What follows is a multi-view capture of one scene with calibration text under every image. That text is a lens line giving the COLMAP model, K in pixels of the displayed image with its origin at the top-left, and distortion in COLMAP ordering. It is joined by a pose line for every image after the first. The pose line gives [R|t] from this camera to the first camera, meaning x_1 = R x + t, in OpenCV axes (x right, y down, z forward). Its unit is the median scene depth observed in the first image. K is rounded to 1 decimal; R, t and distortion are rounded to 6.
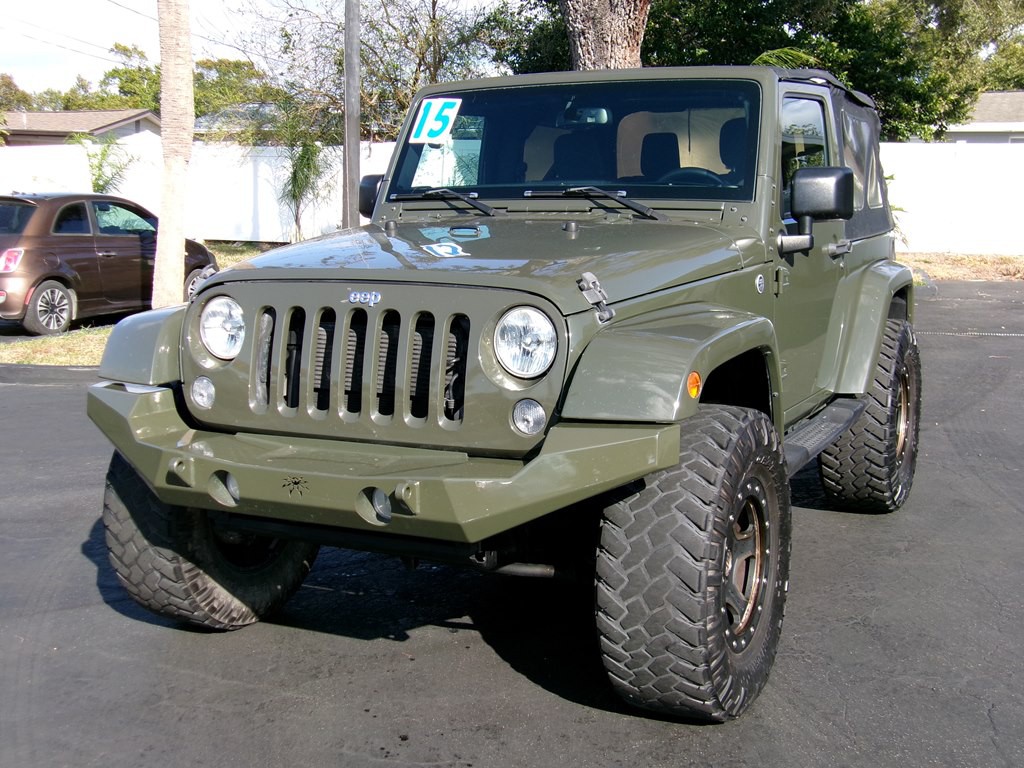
lens RADIAL K [[1260.1, 0, 512.7], [0, 1260.1, 379.3], [0, 0, 1]] dist [-0.018409, 0.000000]
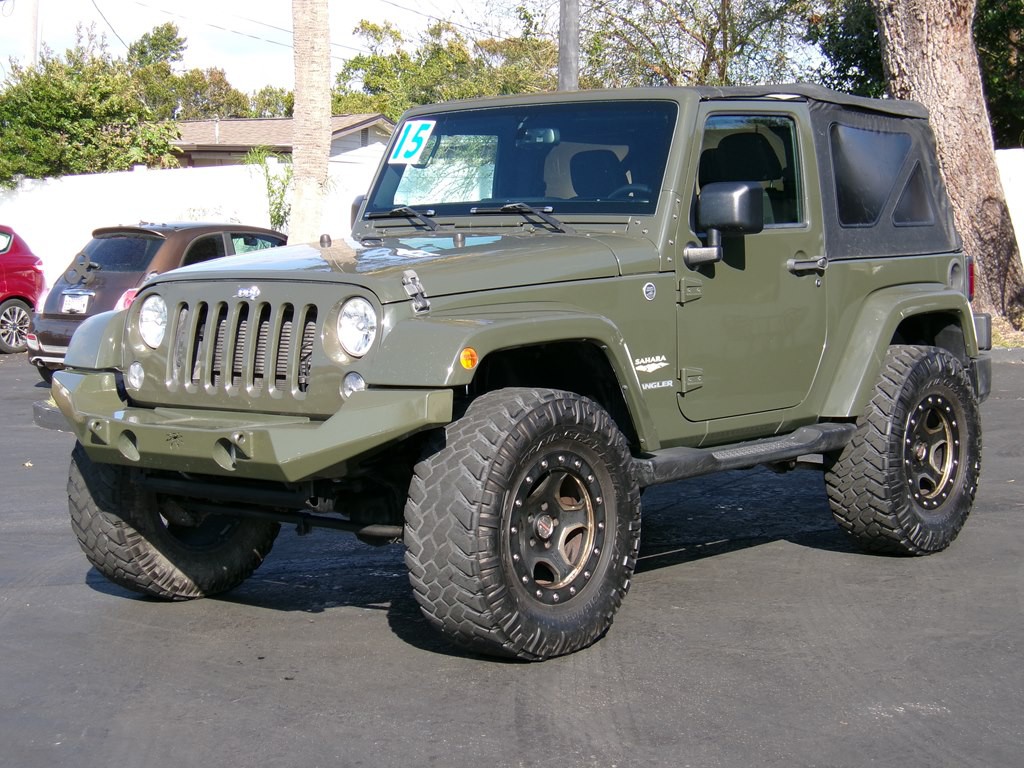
lens RADIAL K [[1963.5, 0, 504.8], [0, 1963.5, 377.2], [0, 0, 1]] dist [-0.107957, 0.000000]
pose [[0.971510, 0.013947, -0.236586, 0.485121], [-0.031111, 0.997133, -0.068971, 0.118021], [0.234946, 0.074366, 0.969159, -0.648622]]
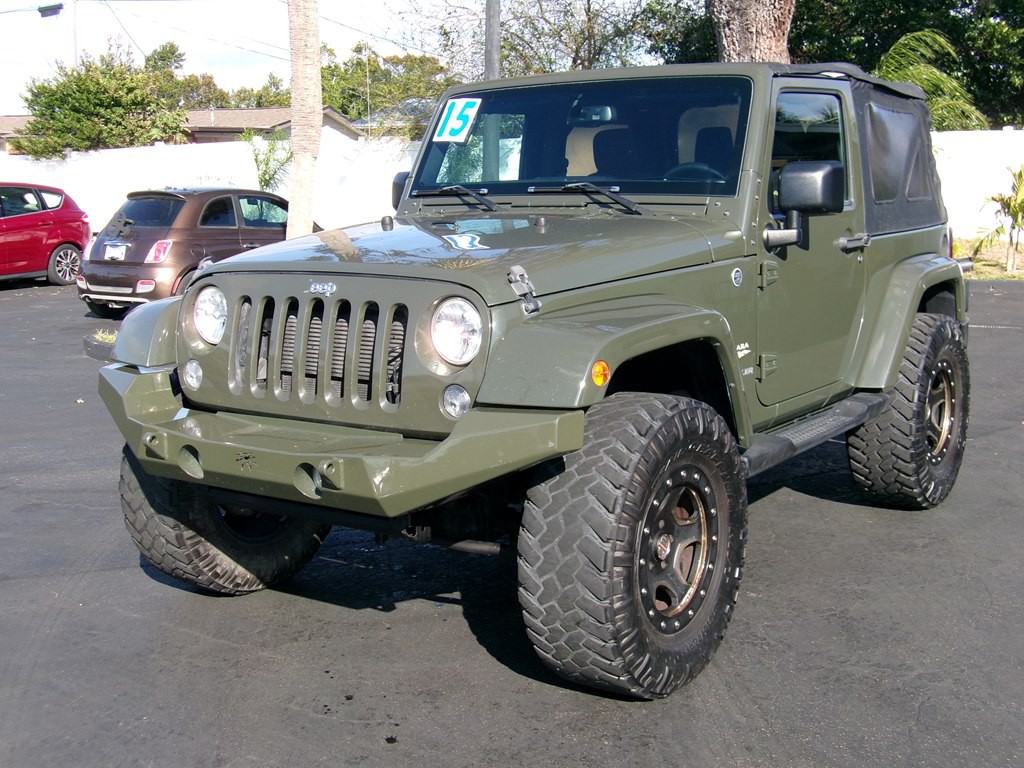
lens RADIAL K [[1260.1, 0, 512.8], [0, 1260.1, 381.4], [0, 0, 1]] dist [-0.018409, 0.000000]
pose [[0.988900, 0.017137, -0.147594, 0.174120], [-0.015962, 0.999831, 0.009139, 0.002050], [0.147725, -0.006681, 0.989006, -0.035995]]
